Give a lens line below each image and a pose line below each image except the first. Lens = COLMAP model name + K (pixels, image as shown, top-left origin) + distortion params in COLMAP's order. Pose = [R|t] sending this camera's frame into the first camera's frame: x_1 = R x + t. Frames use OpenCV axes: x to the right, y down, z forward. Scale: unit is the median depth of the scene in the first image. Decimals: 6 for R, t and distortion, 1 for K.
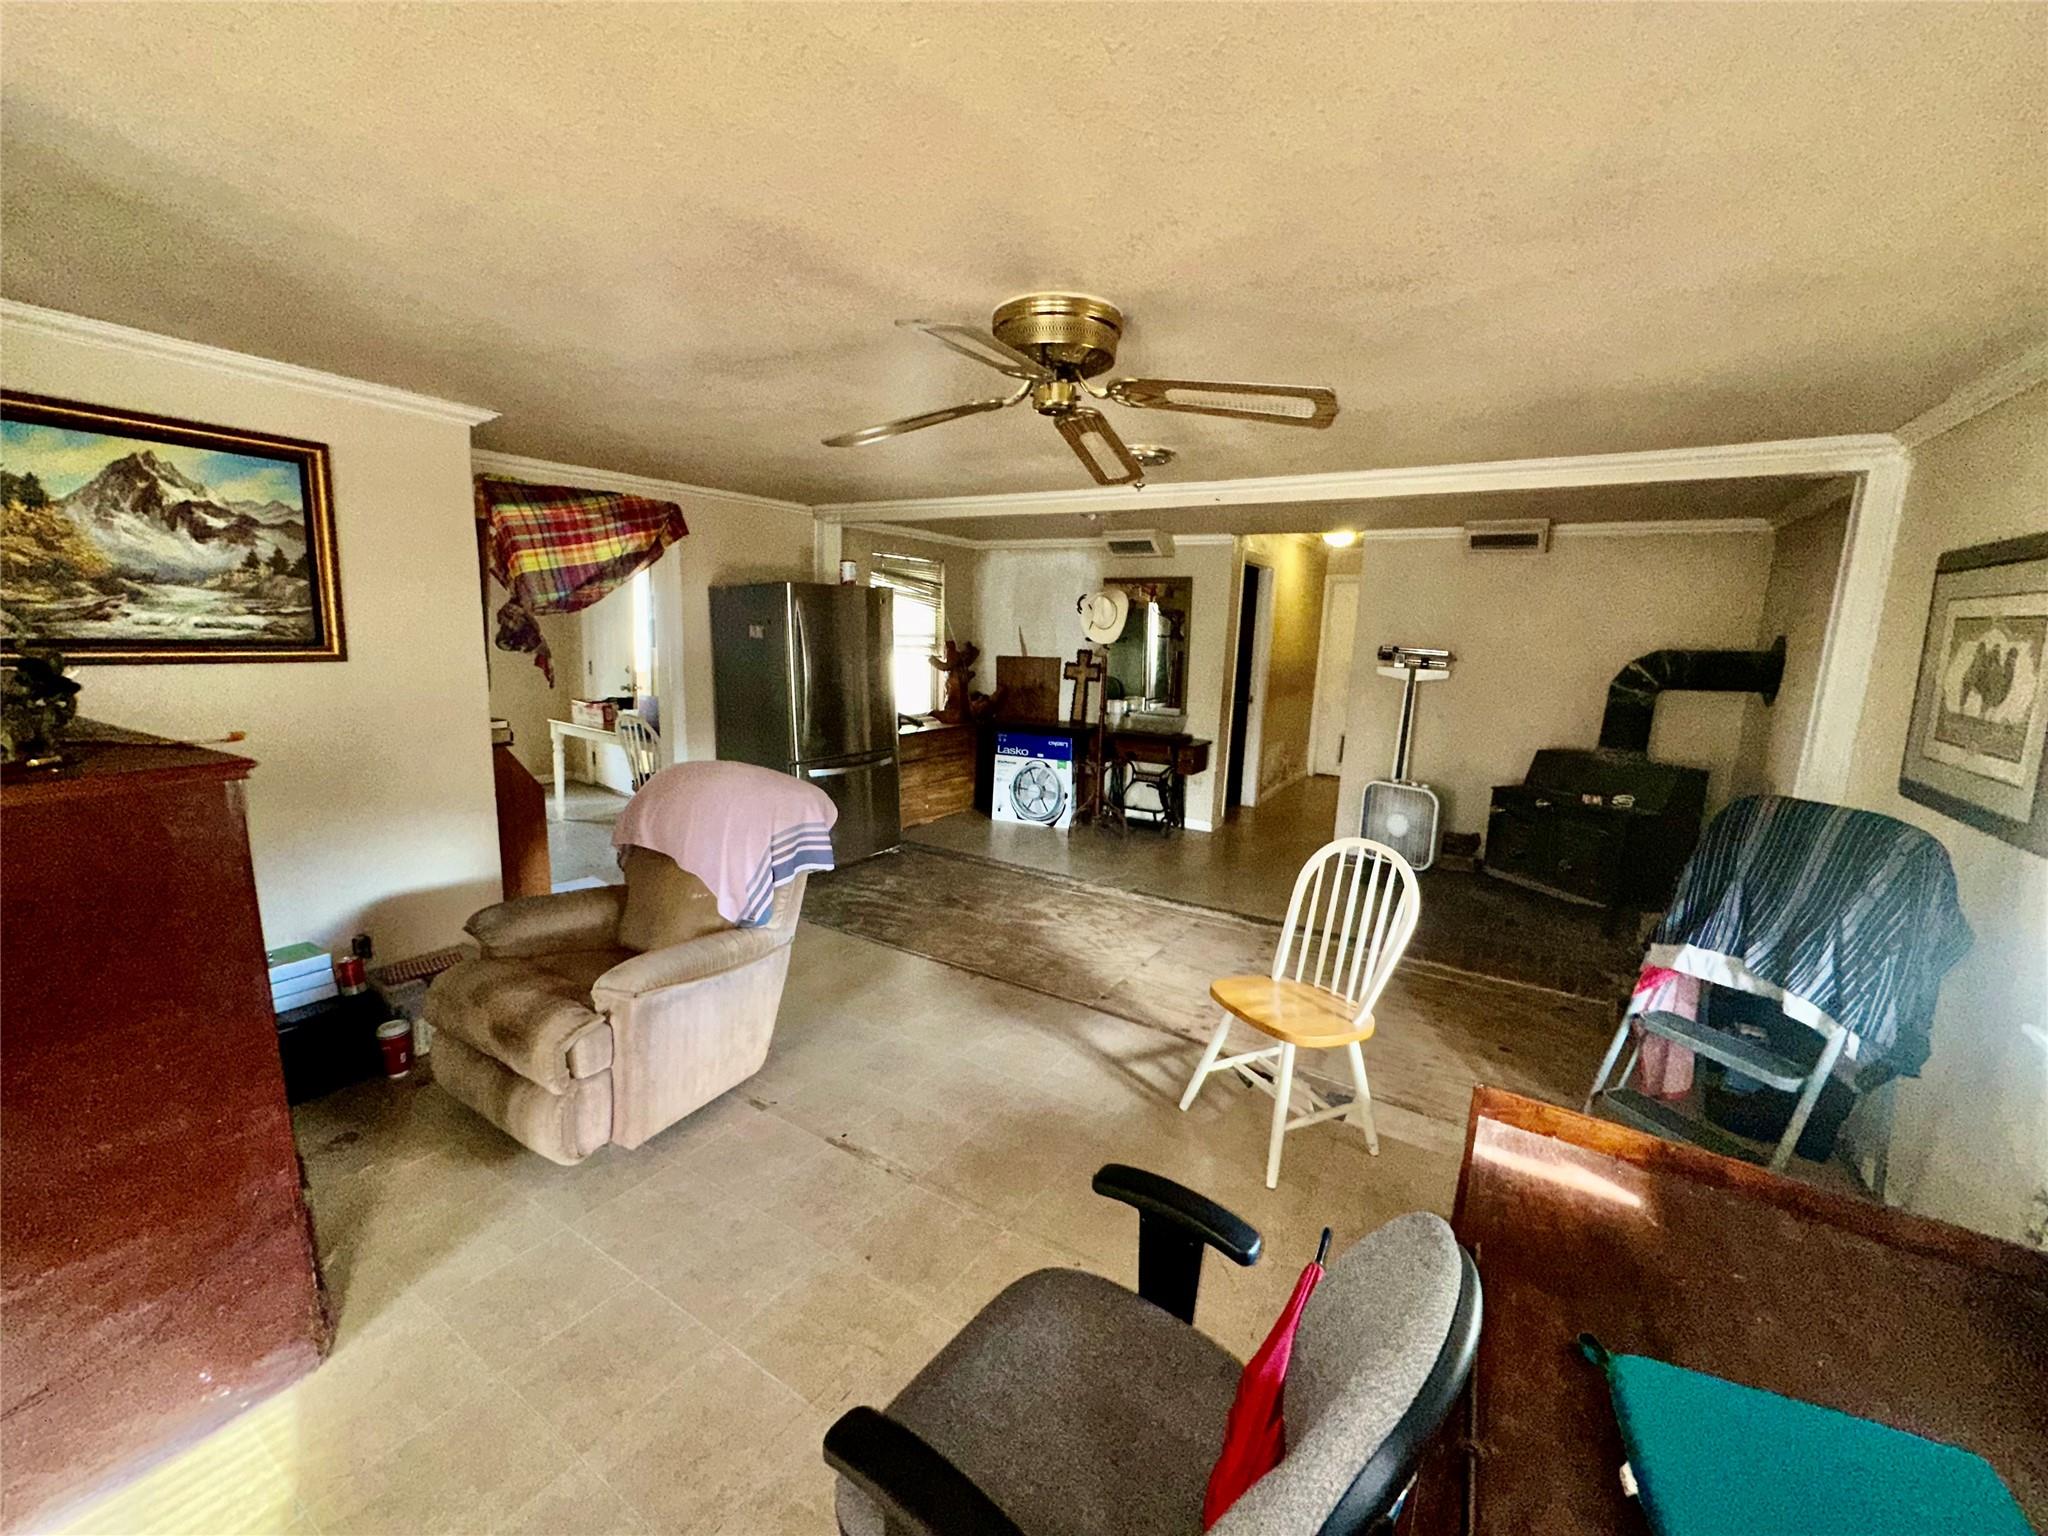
lens RADIAL K [[819.6, 0, 1016.1], [0, 819.6, 768.2], [0, 0, 1]] dist [-0.003672, -0.000193]
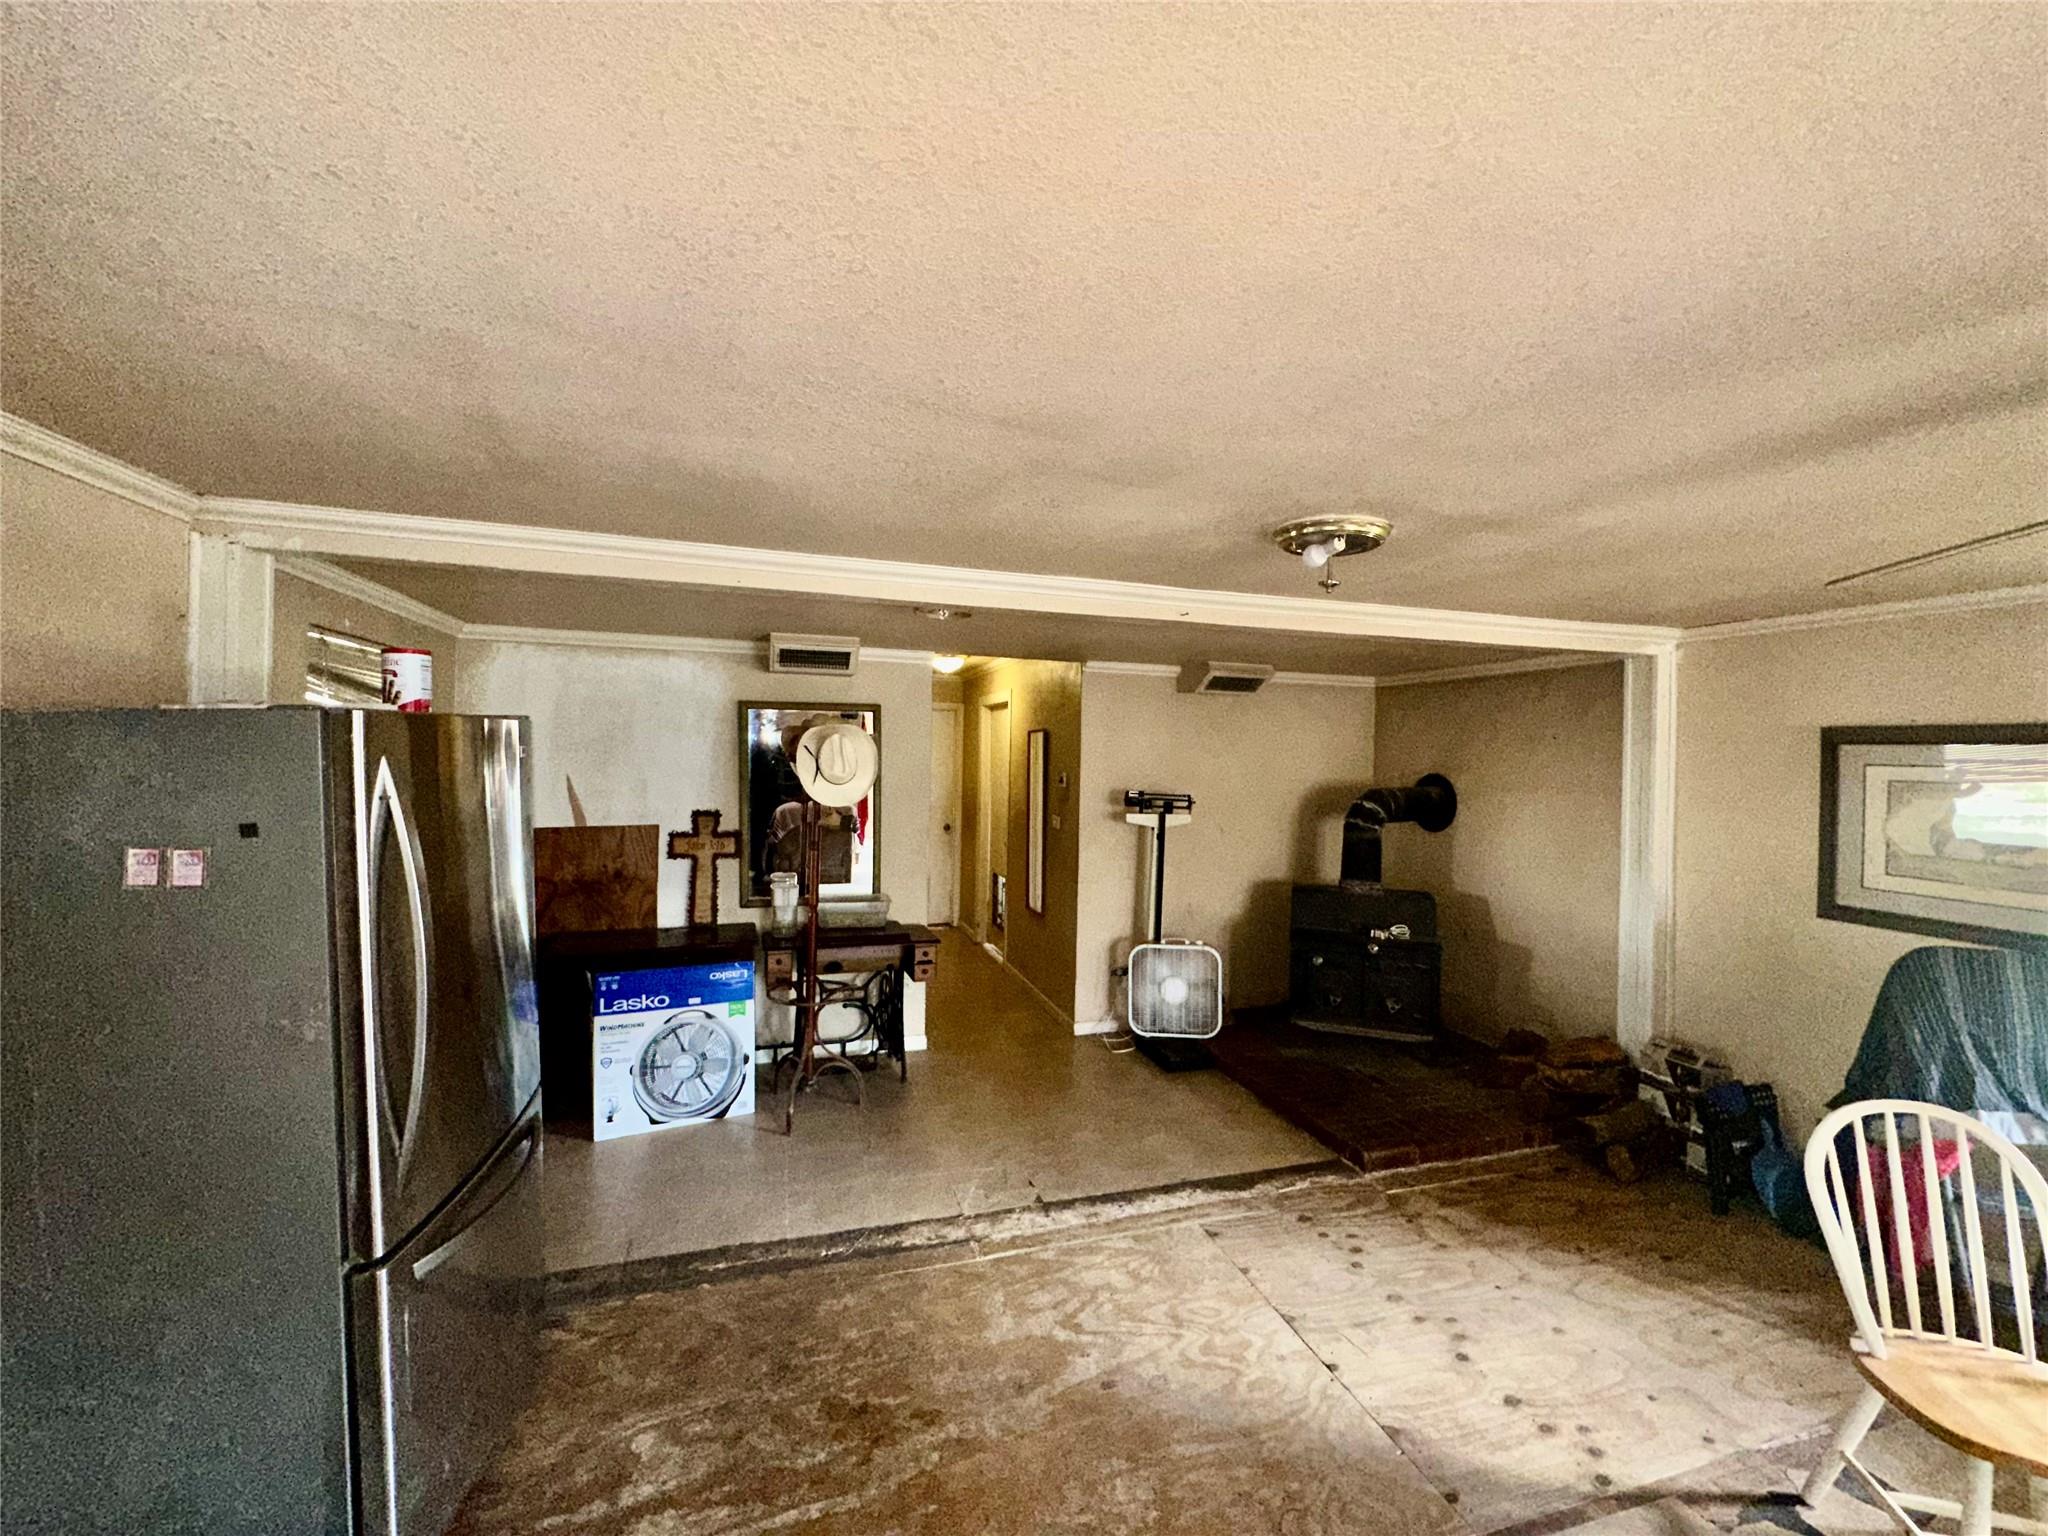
lens RADIAL K [[819.6, 0, 1026.1], [0, 819.6, 774.2], [0, 0, 1]] dist [-0.003672, -0.000193]
pose [[0.647919, -0.036171, 0.760850, -0.289308], [0.132844, 0.988930, -0.066113, -0.119733], [-0.750036, 0.143910, 0.645551, 0.494300]]
